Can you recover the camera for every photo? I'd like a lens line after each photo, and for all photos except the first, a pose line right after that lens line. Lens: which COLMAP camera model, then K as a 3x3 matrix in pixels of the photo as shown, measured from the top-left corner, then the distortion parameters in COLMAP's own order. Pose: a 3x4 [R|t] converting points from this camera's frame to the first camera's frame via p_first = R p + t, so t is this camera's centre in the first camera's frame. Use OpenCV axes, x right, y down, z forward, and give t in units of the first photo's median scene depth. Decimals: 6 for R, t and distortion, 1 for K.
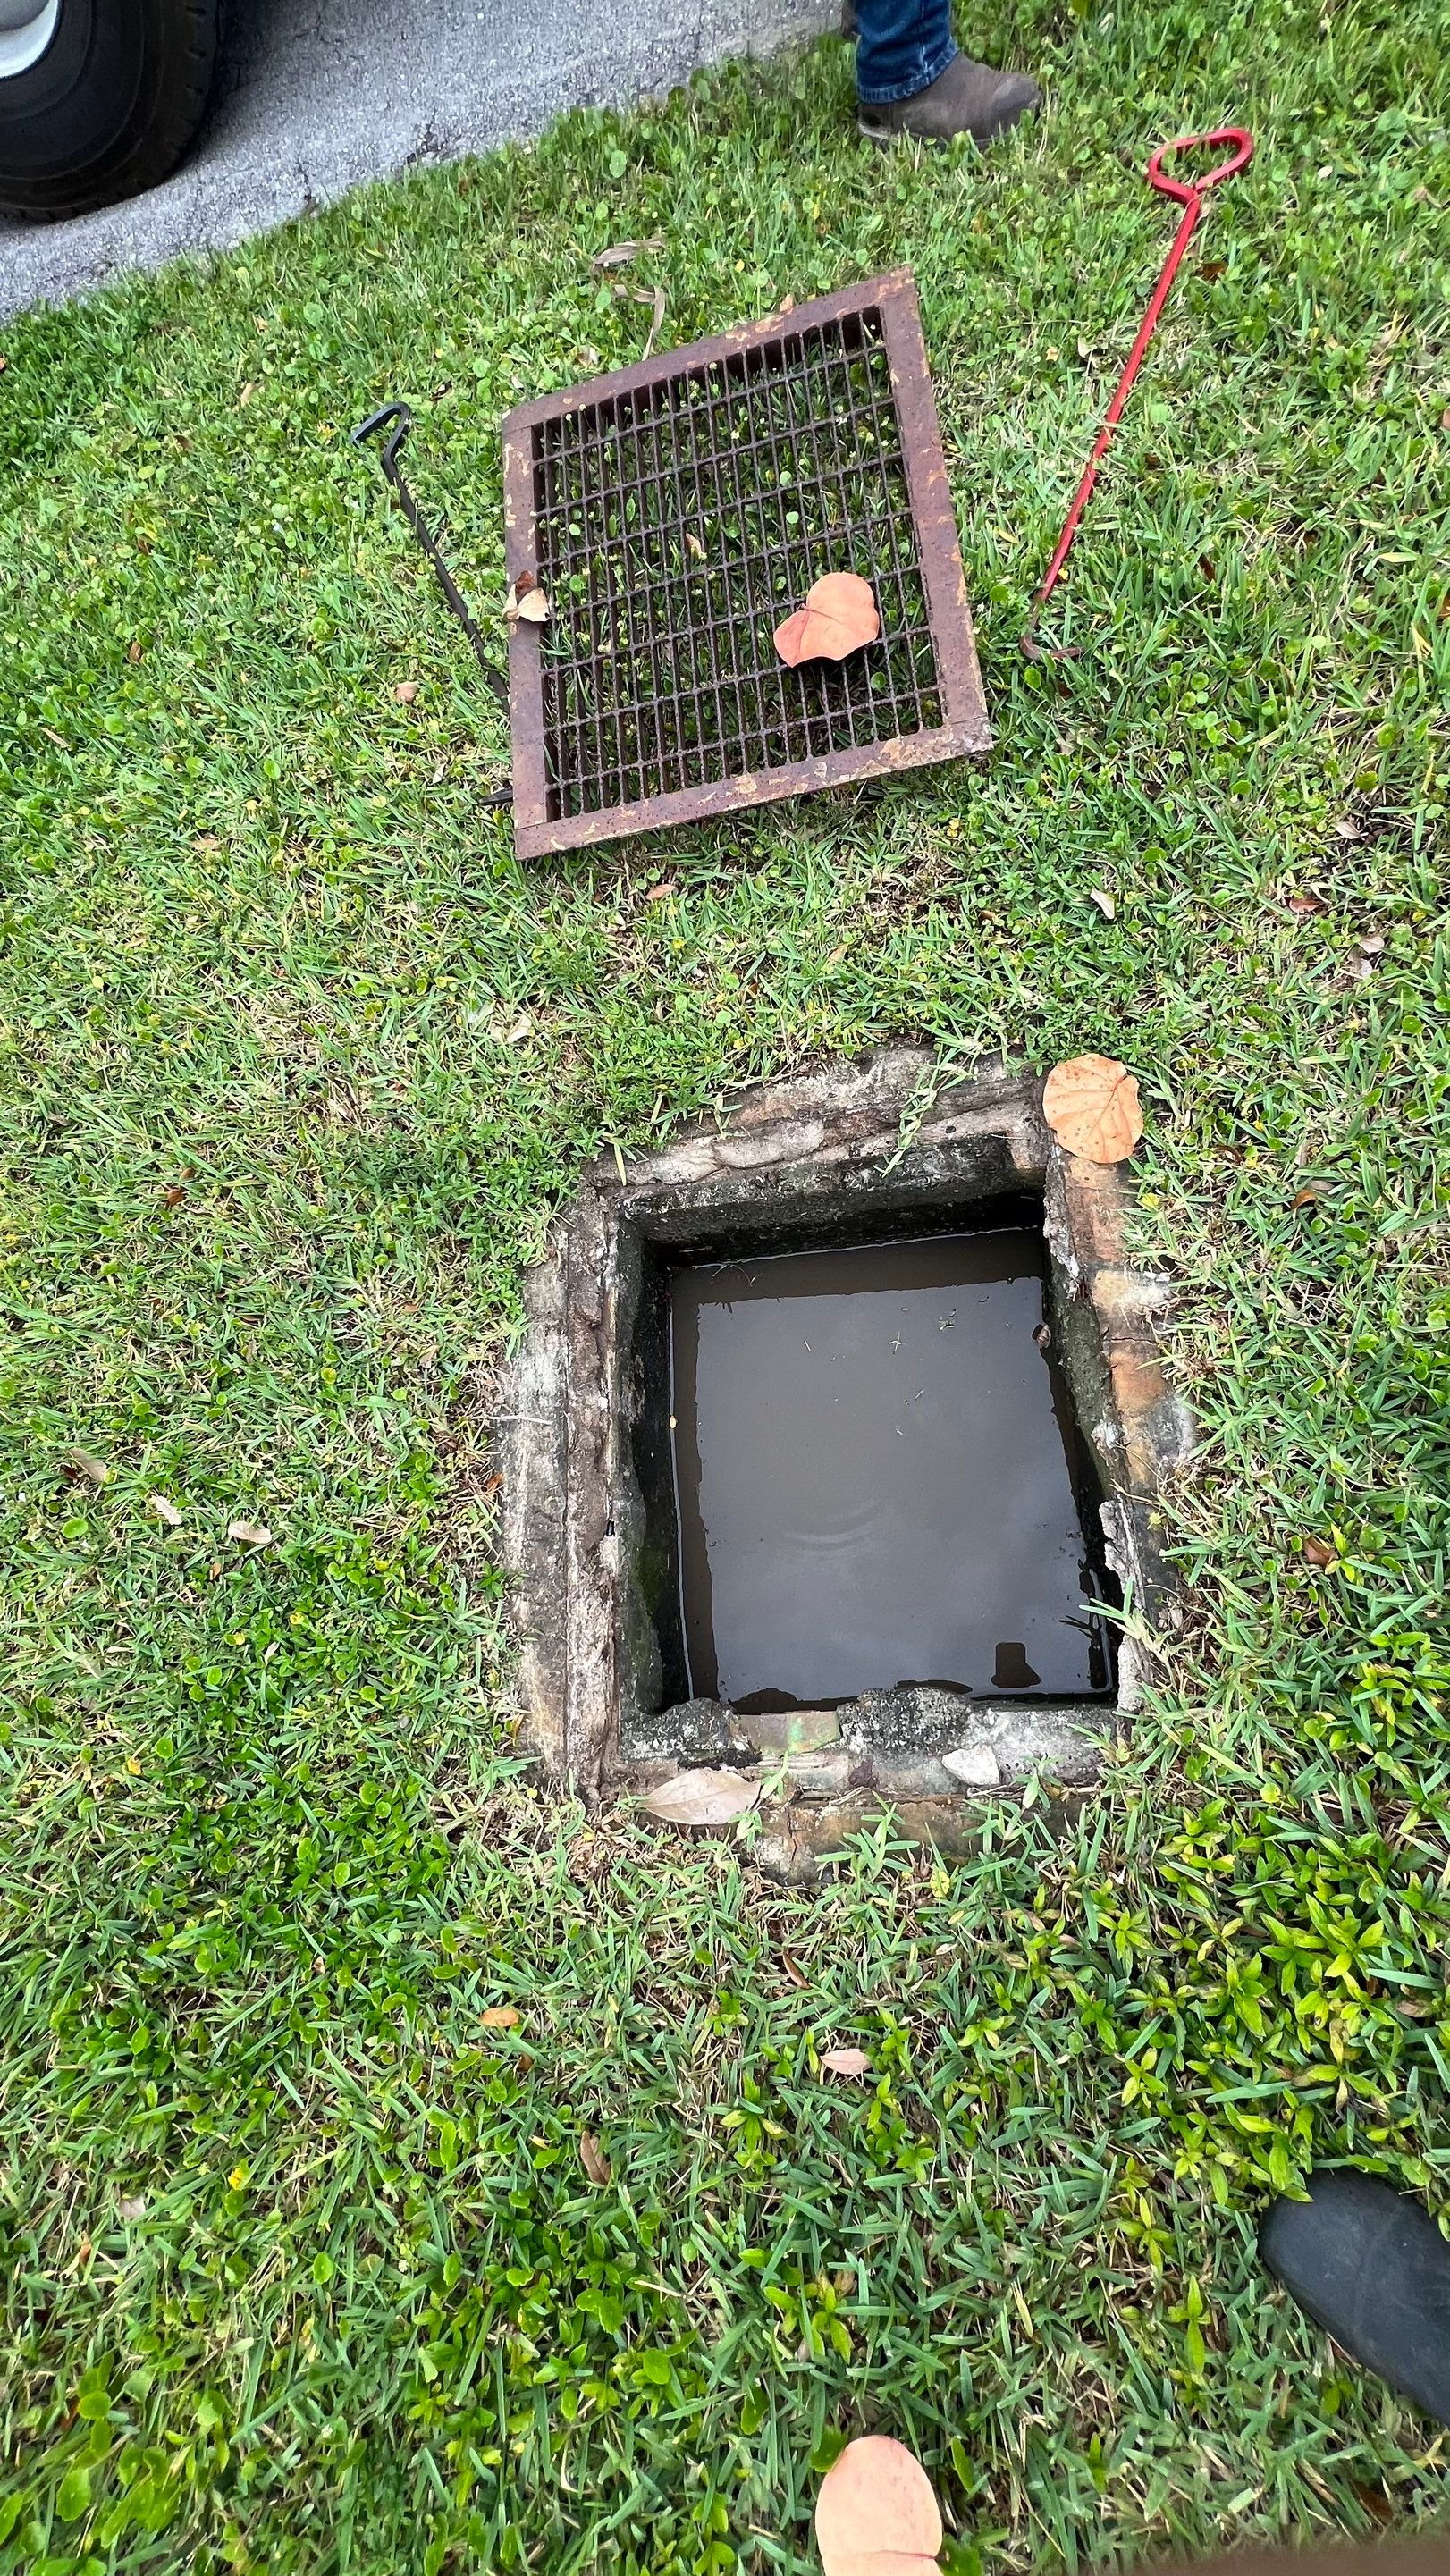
lens RADIAL K [[1050.3, 0, 722.4], [0, 1050.3, 1276.3], [0, 0, 1]] dist [0.000013, 0.000448]
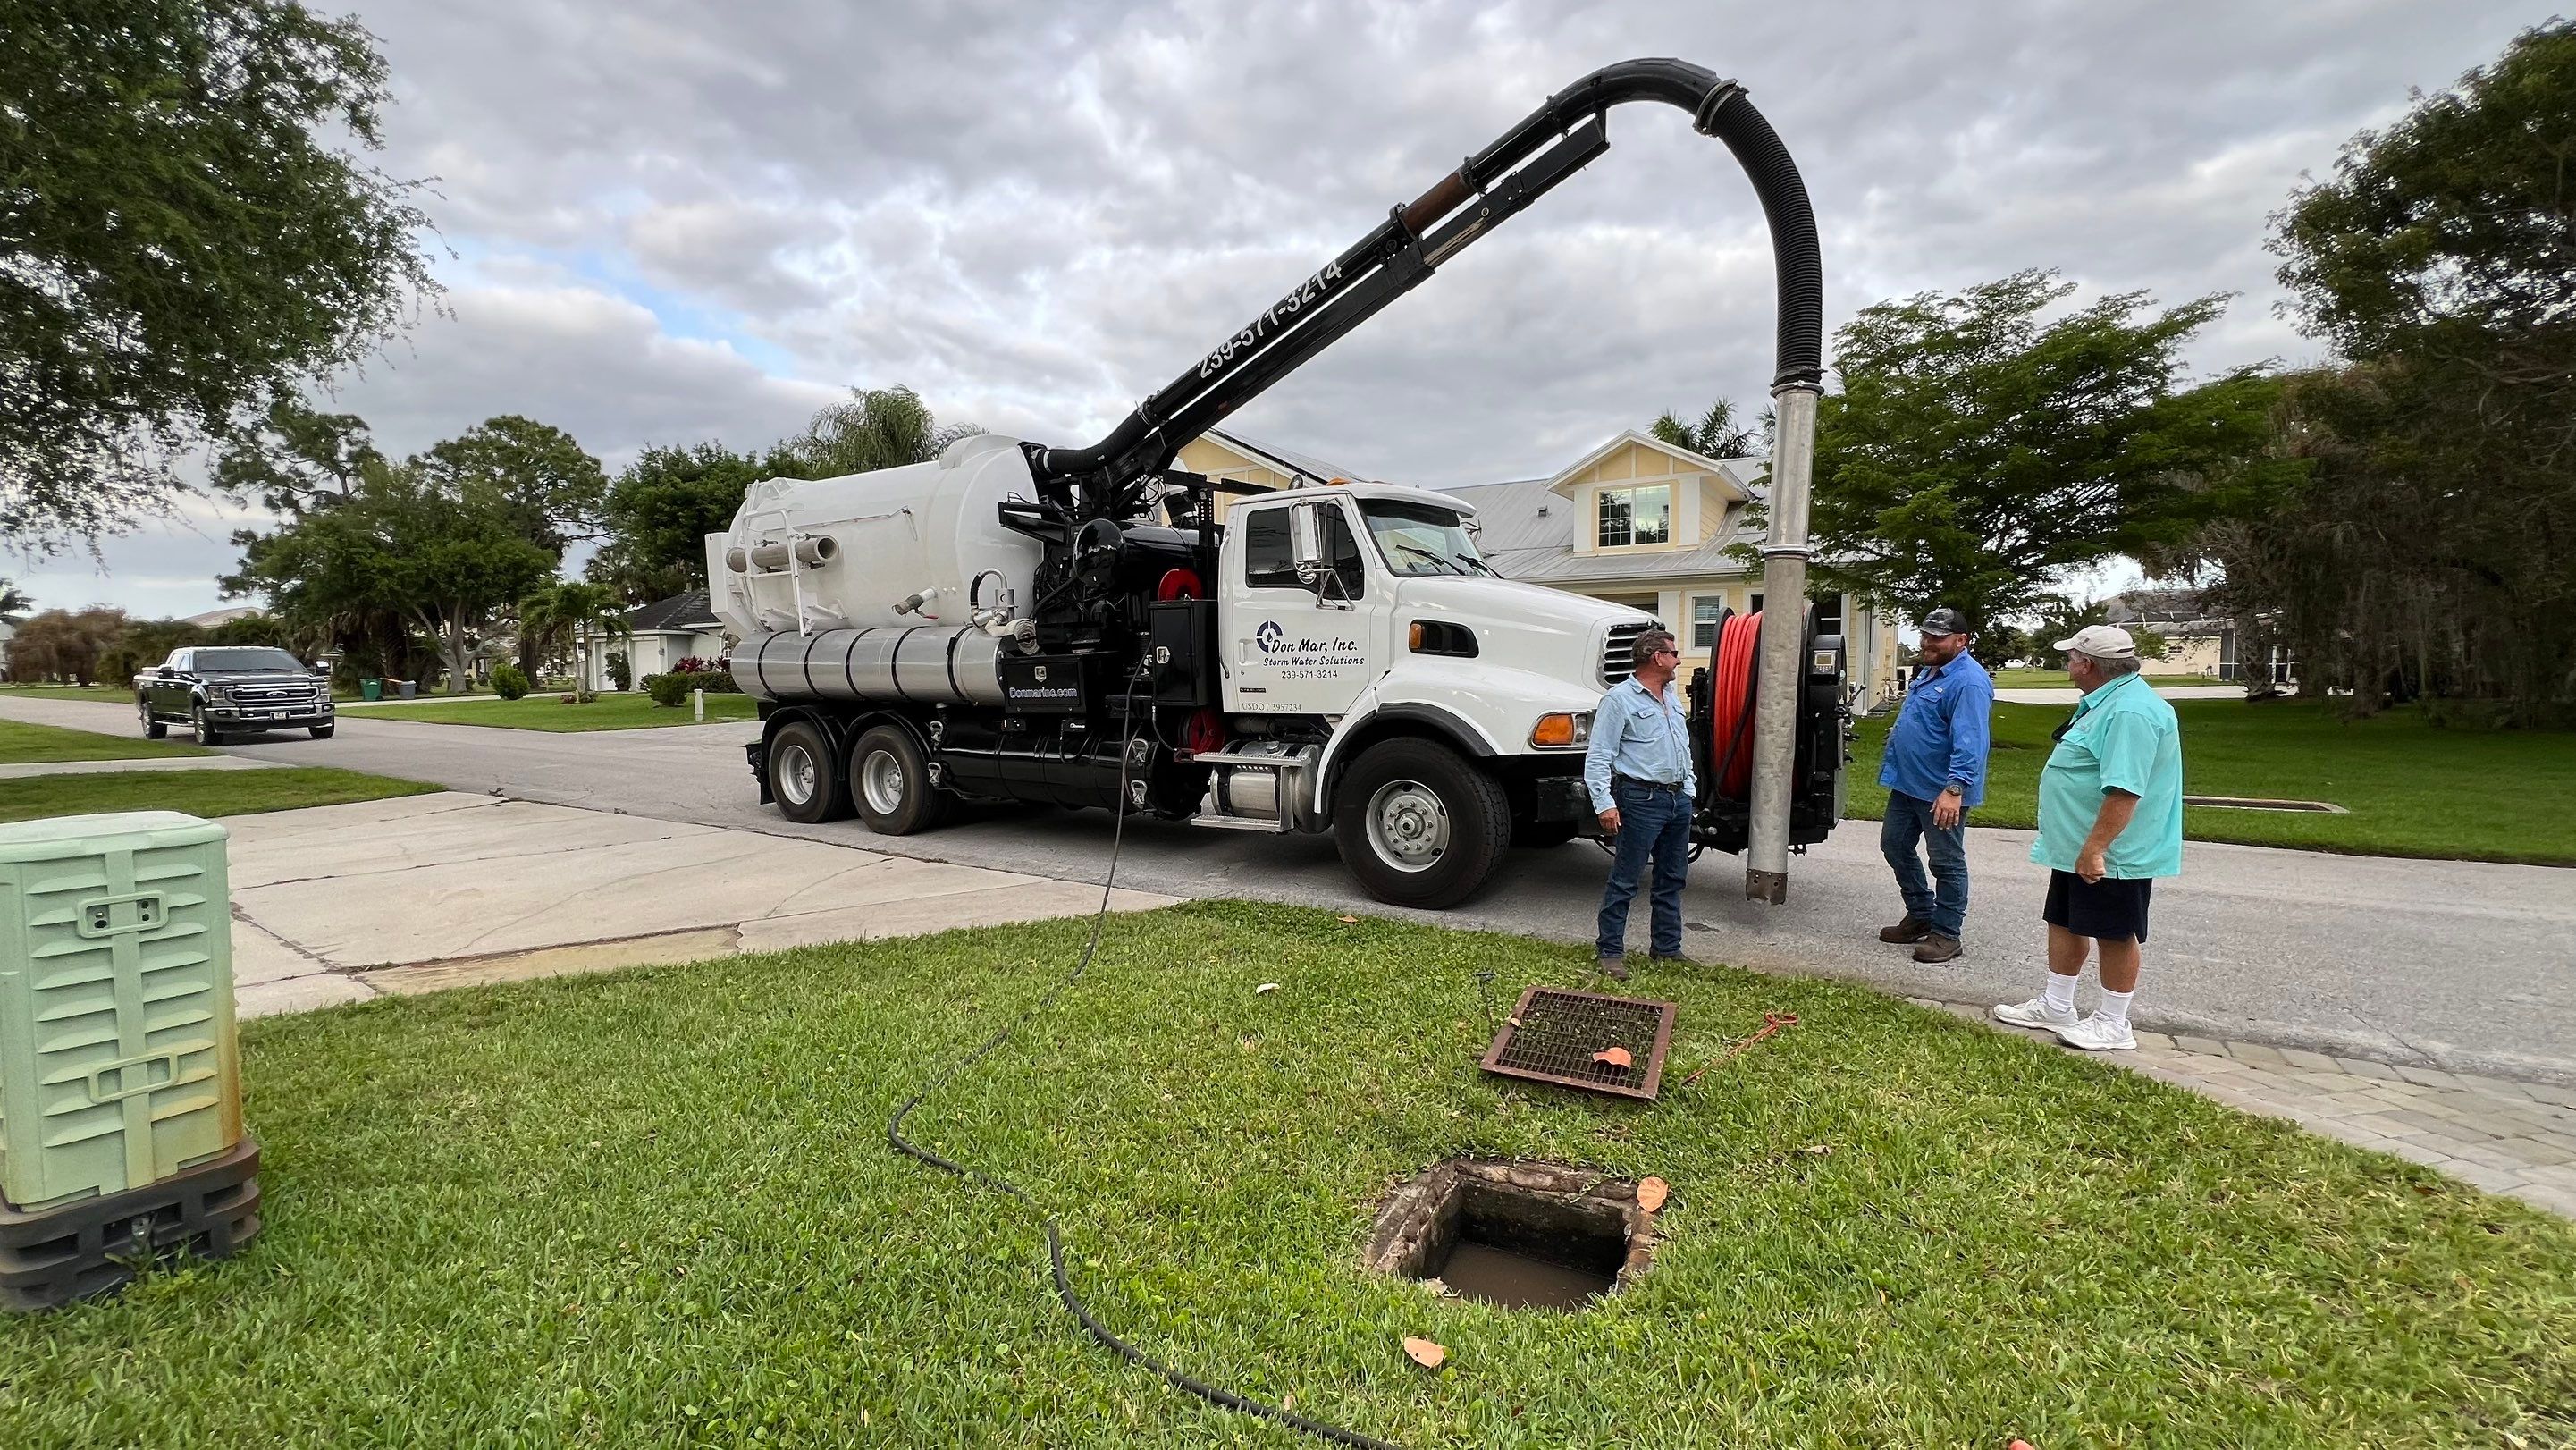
lens RADIAL K [[1050.3, 0, 1282.0], [0, 1050.3, 704.1], [0, 0, 1]] dist [0.000013, 0.000448]
pose [[0.847473, 0.268431, -0.457967, 0.458436], [-0.529618, 0.369095, -0.763724, 1.999591], [-0.035974, 0.889783, 0.454964, -1.341431]]
